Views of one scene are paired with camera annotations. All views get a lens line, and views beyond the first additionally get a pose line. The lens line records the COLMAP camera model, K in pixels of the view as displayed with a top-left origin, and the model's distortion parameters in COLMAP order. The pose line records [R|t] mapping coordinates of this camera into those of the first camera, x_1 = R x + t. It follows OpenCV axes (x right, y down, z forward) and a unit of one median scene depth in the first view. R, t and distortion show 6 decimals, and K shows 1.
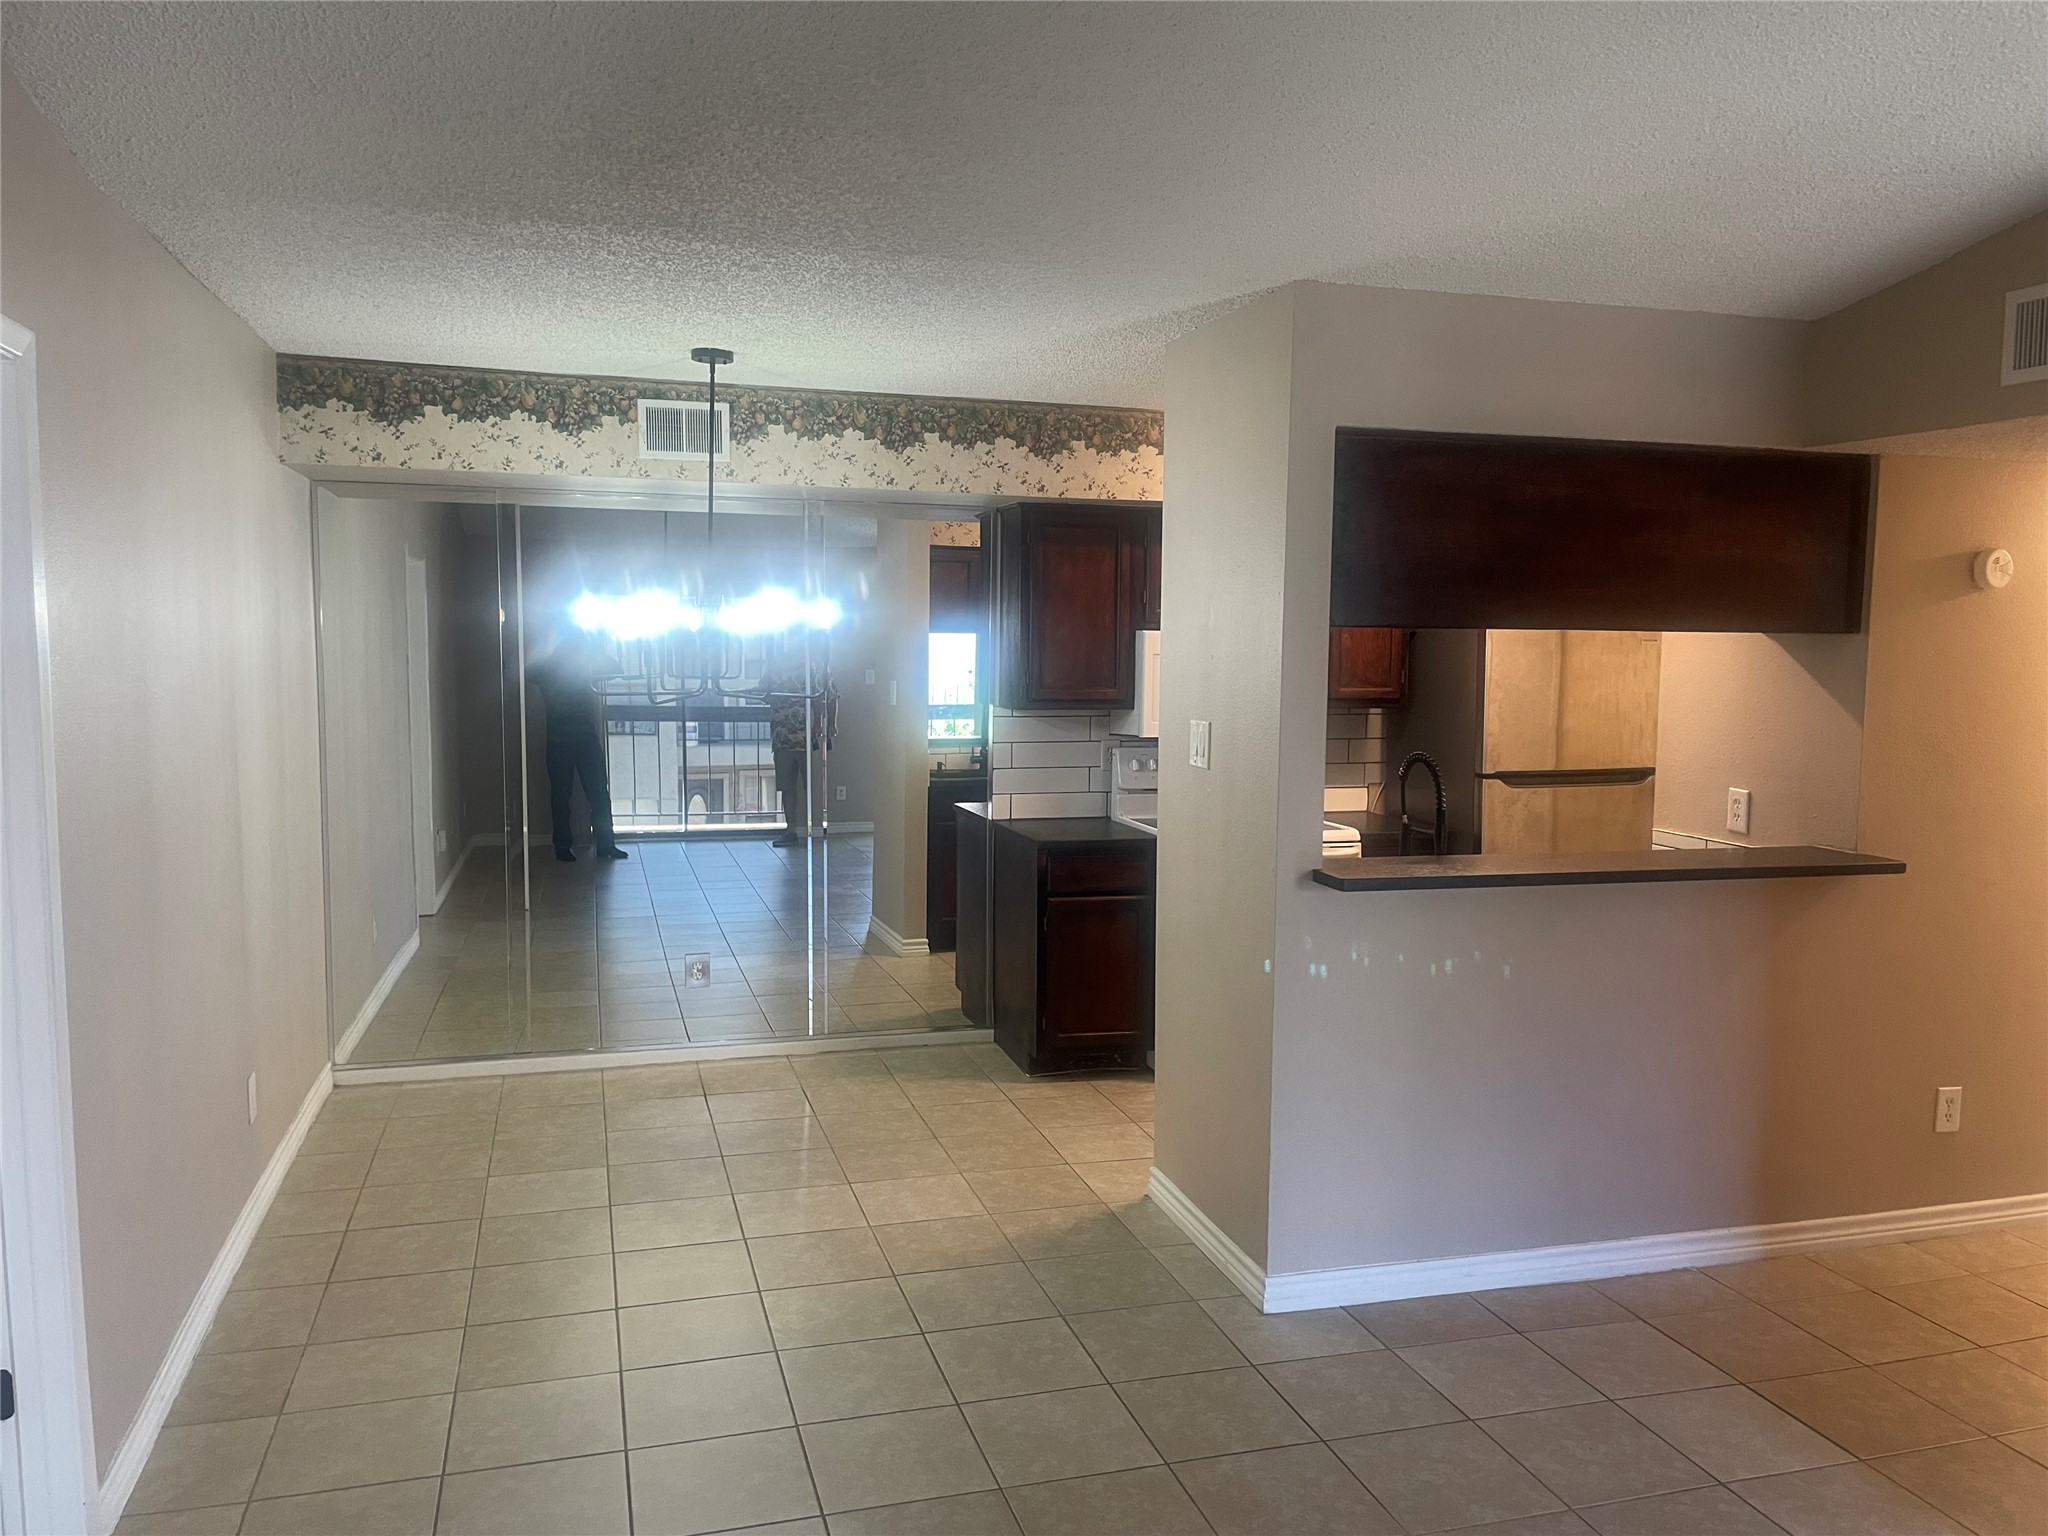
lens RADIAL K [[1577.9, 0, 1022.9], [0, 1577.9, 779.4], [0, 0, 1]] dist [0.070462, -0.100922]
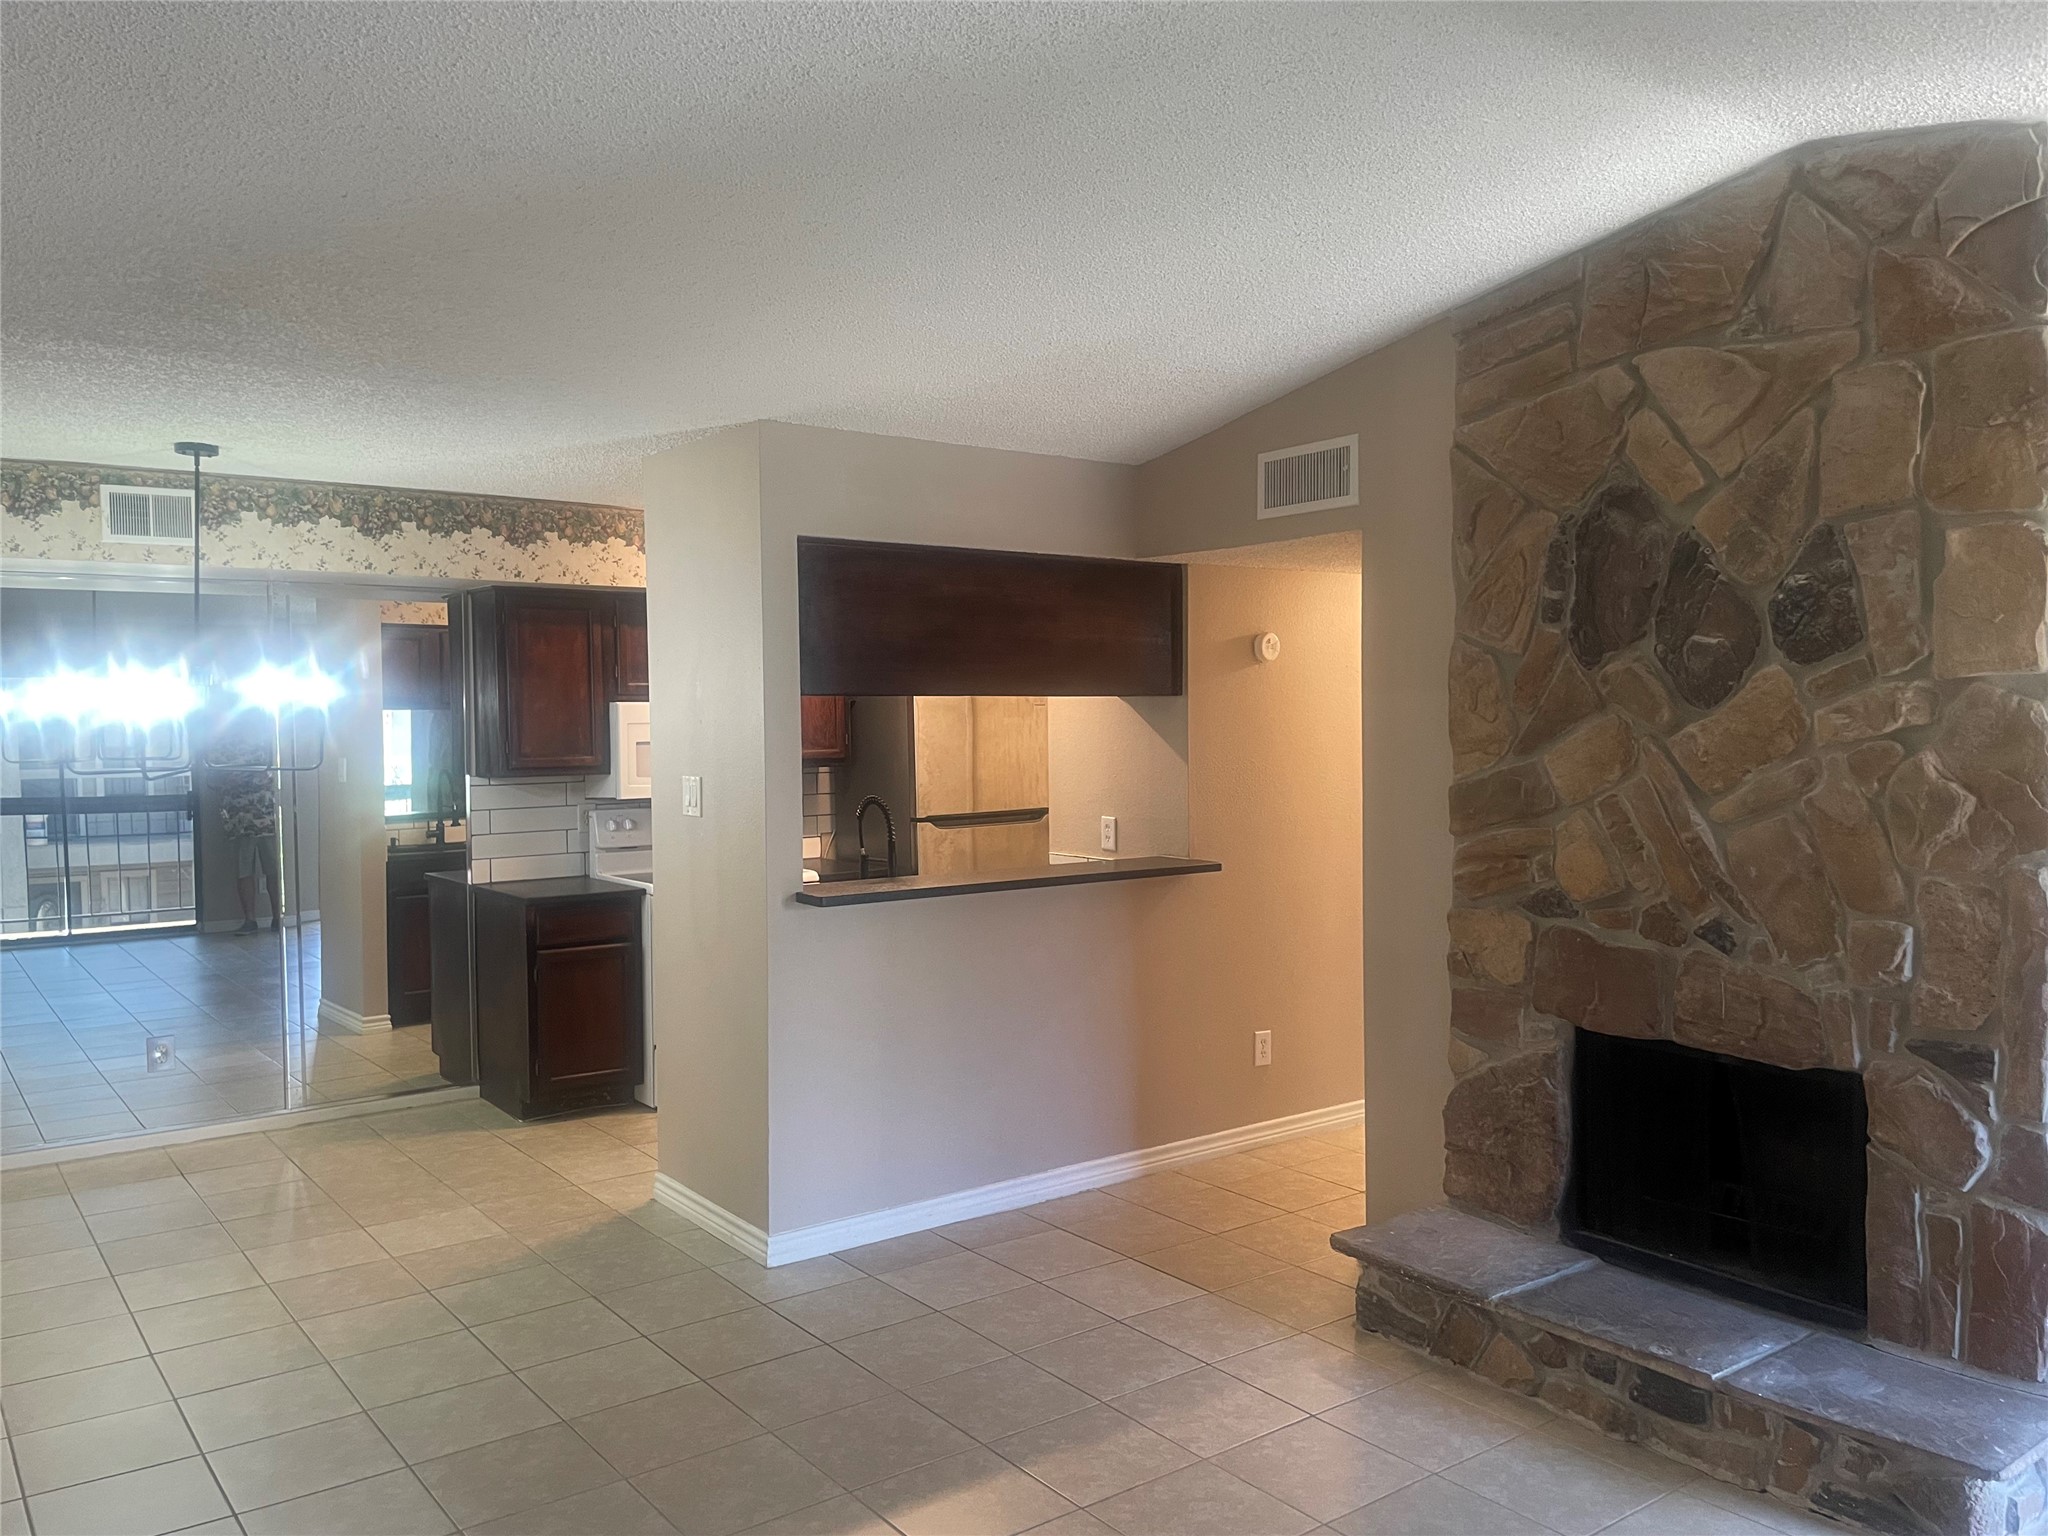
lens RADIAL K [[1577.9, 0, 1028.1], [0, 1577.9, 776.8], [0, 0, 1]] dist [0.070462, -0.100922]
pose [[0.934228, -0.034379, 0.355015, -0.071547], [0.051310, 0.997945, -0.038384, 0.021202], [-0.352966, 0.054075, 0.934072, -0.191462]]
